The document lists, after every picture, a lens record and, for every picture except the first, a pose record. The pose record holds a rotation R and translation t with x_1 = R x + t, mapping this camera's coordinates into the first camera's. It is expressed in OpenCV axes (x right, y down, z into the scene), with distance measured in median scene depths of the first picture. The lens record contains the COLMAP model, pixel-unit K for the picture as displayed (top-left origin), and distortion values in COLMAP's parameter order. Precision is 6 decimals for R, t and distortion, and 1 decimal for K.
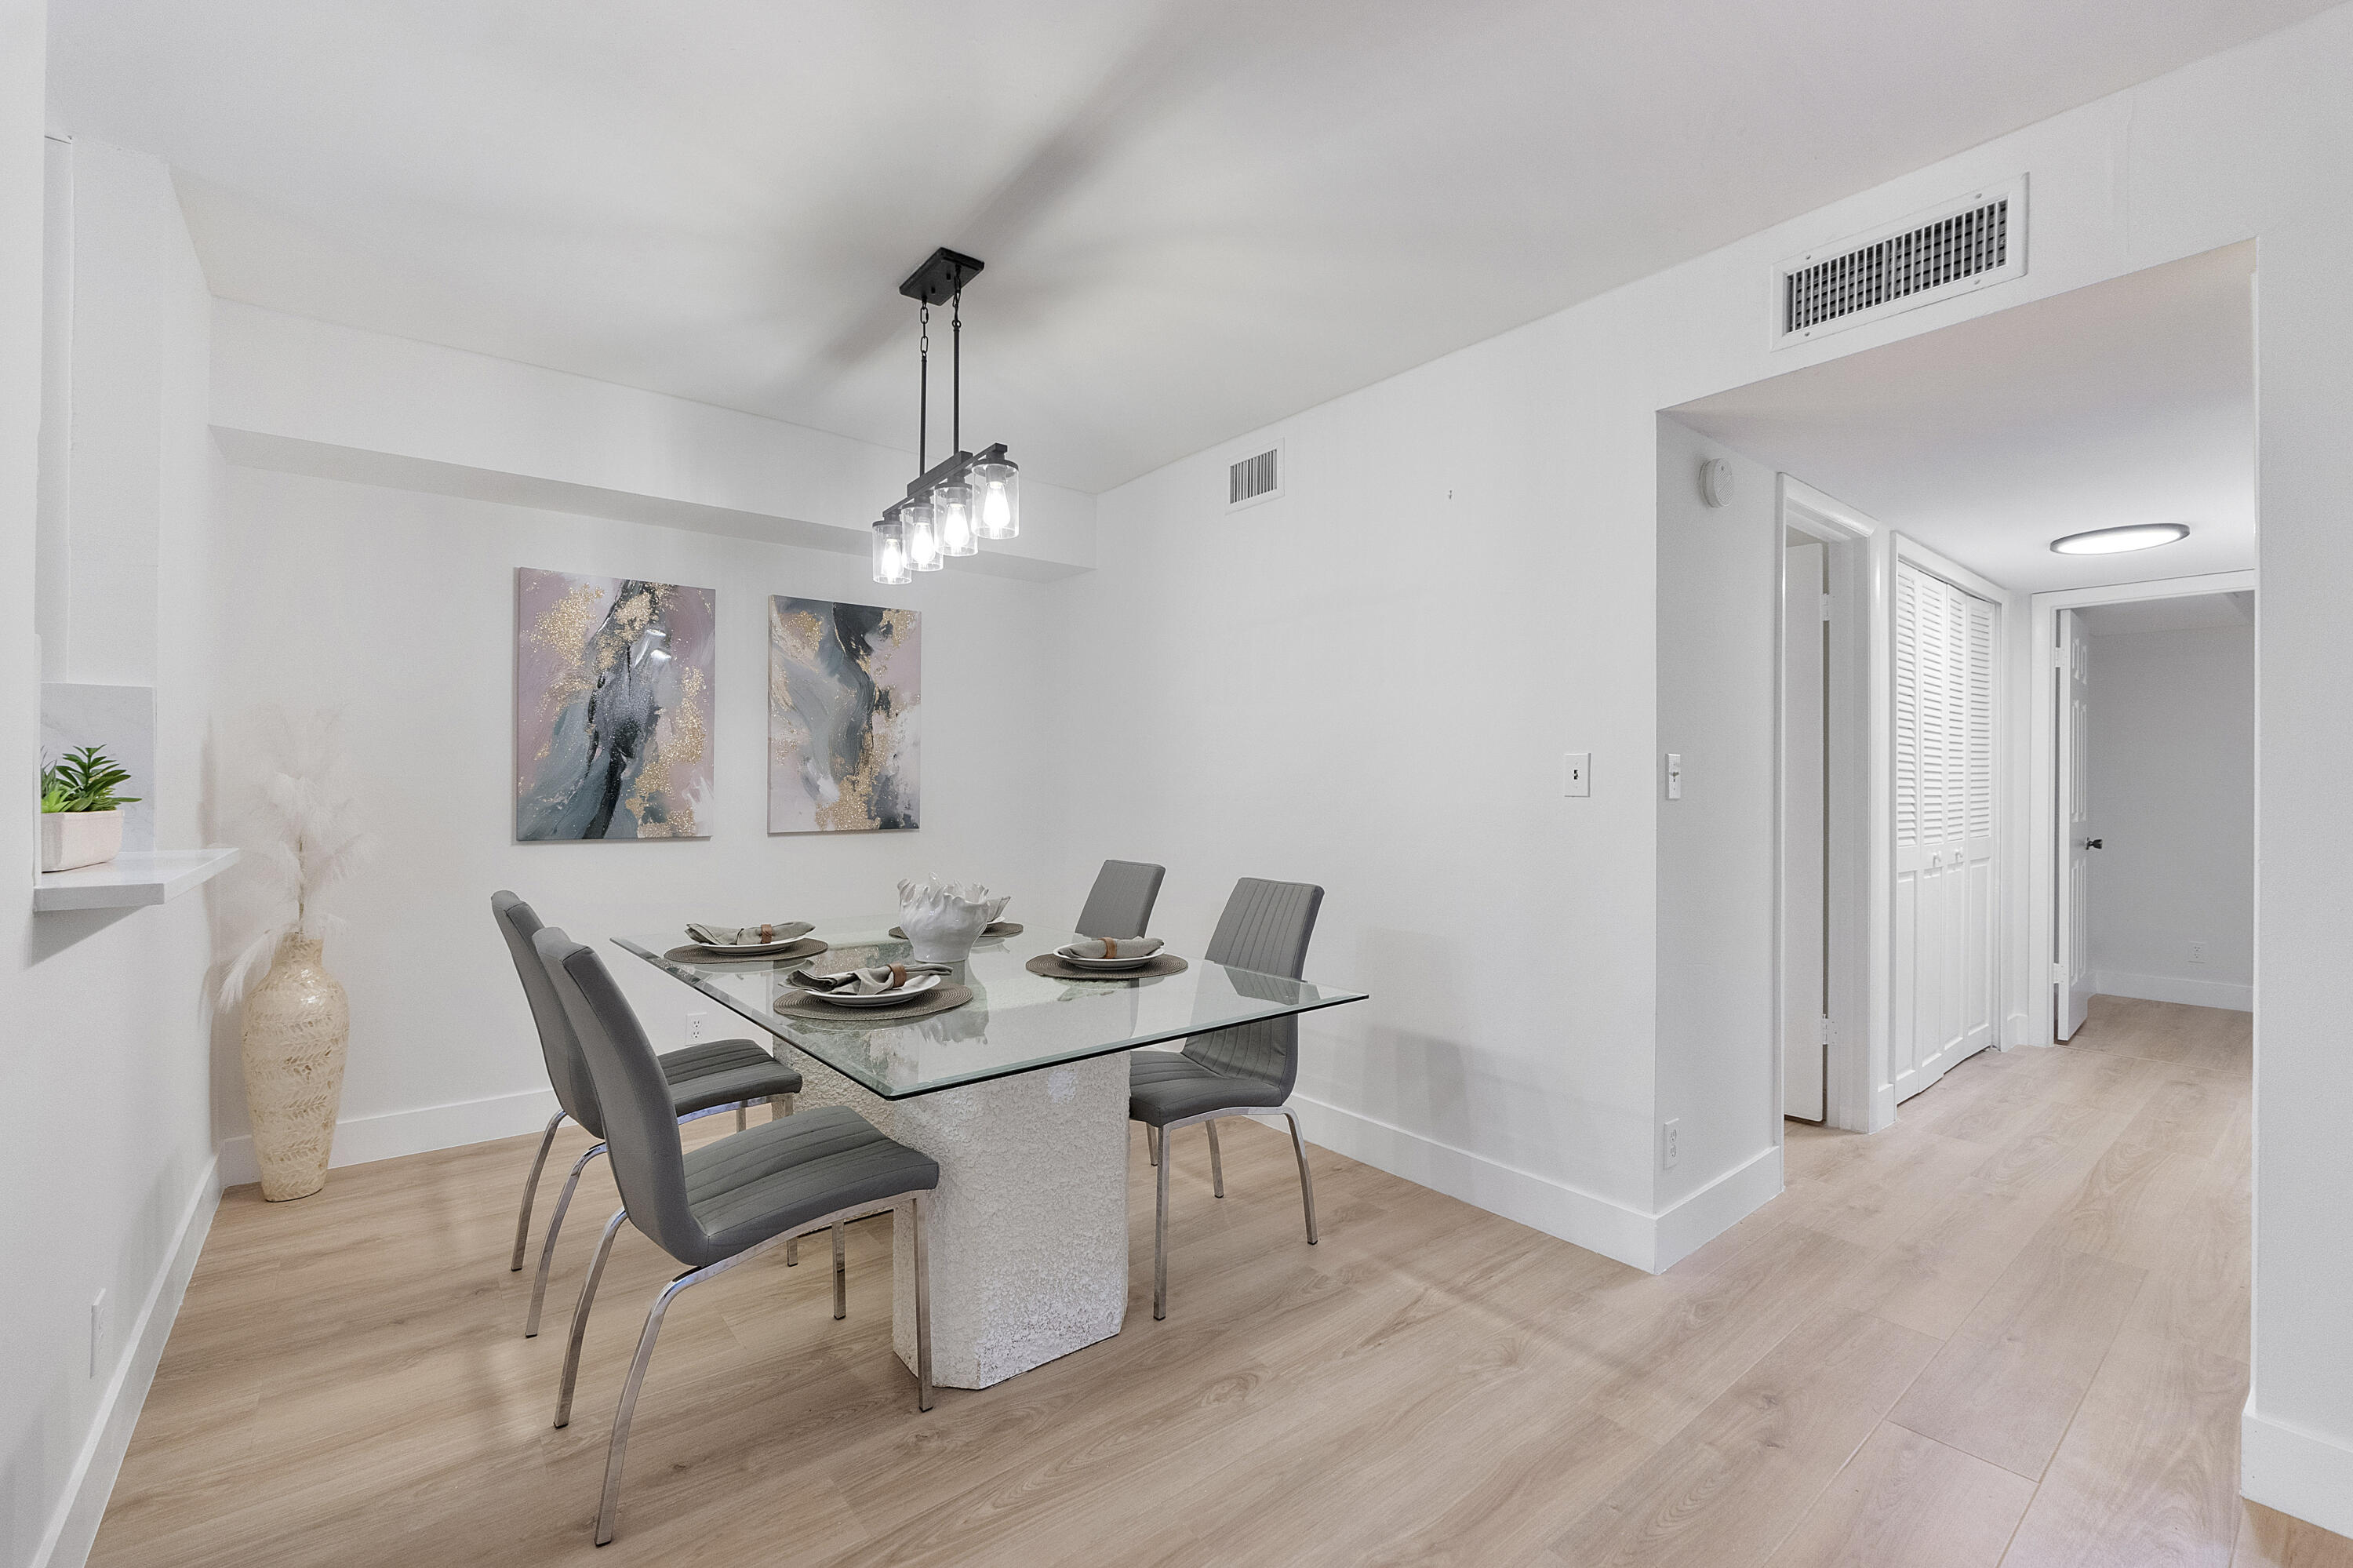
lens RADIAL K [[985.8, 0, 1184.8], [0, 985.8, 784.0], [0, 0, 1]] dist [-0.009759, -0.000620]
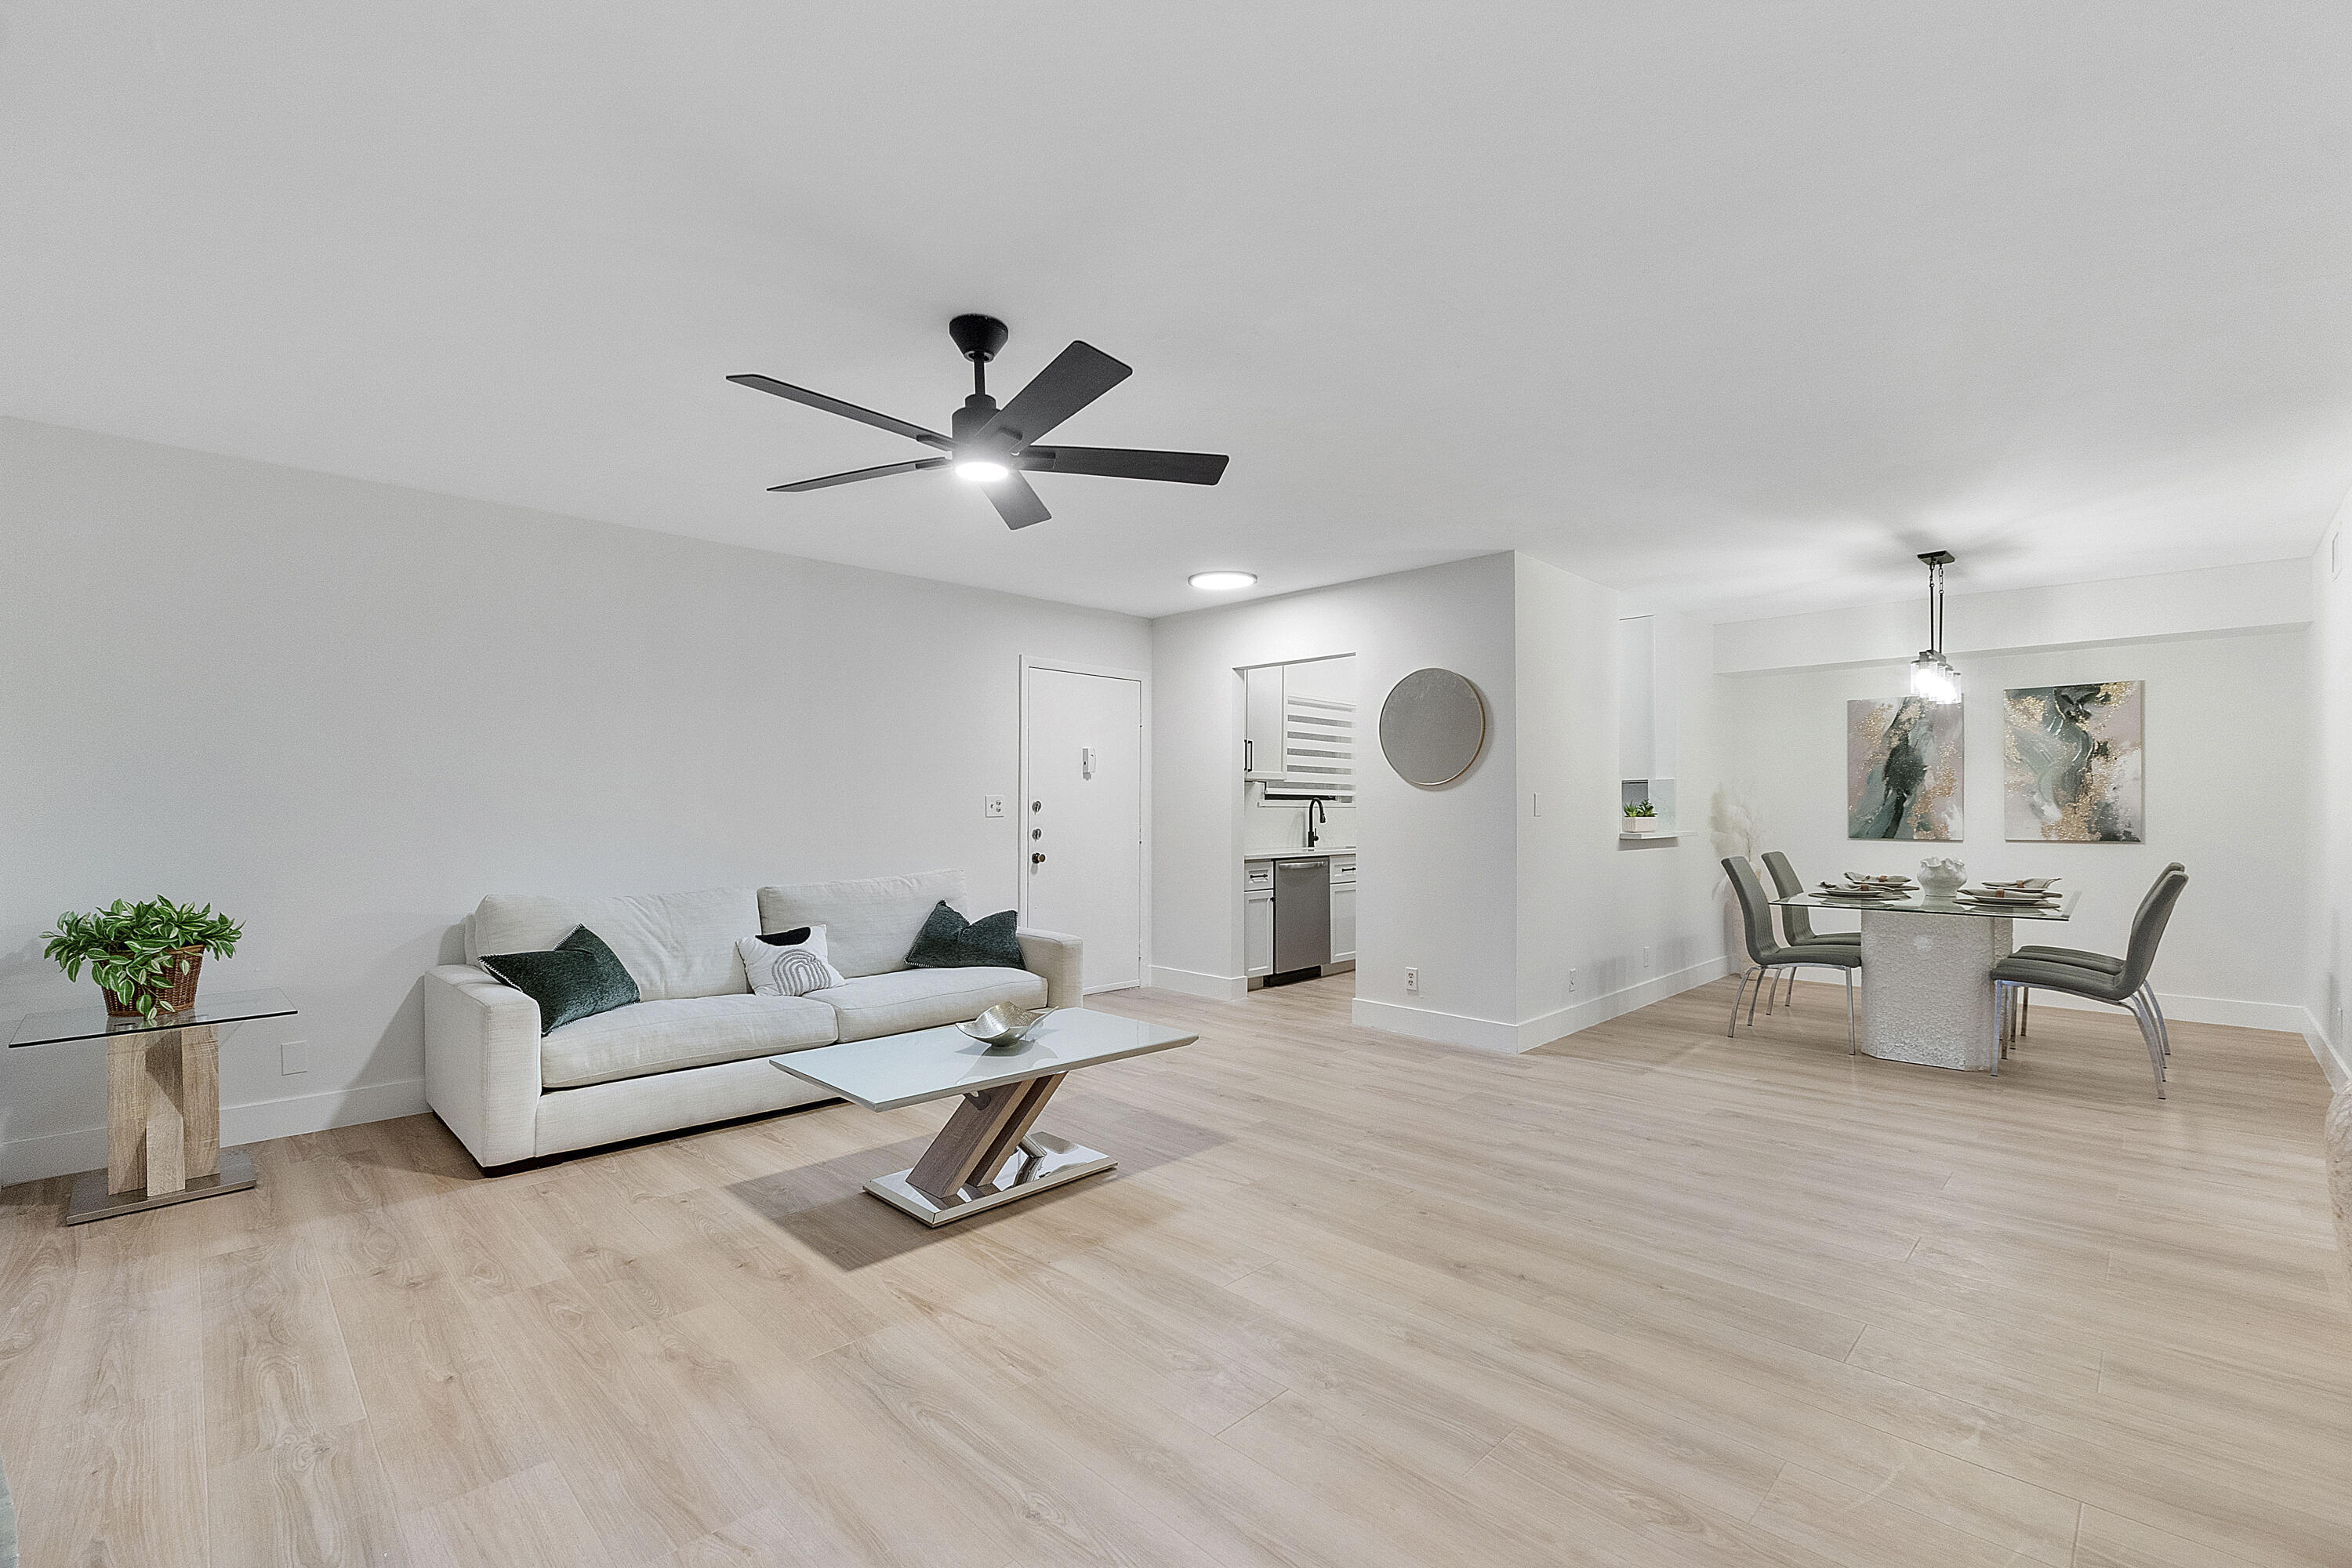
lens RADIAL K [[985.3, 0, 1163.2], [0, 985.3, 796.5], [0, 0, 1]] dist [-0.009759, -0.000620]
pose [[0.079737, -0.015732, -0.996692, 1.020548], [-0.000196, 0.999875, -0.015798, 0.004877], [0.996816, 0.001455, 0.079724, -0.468268]]
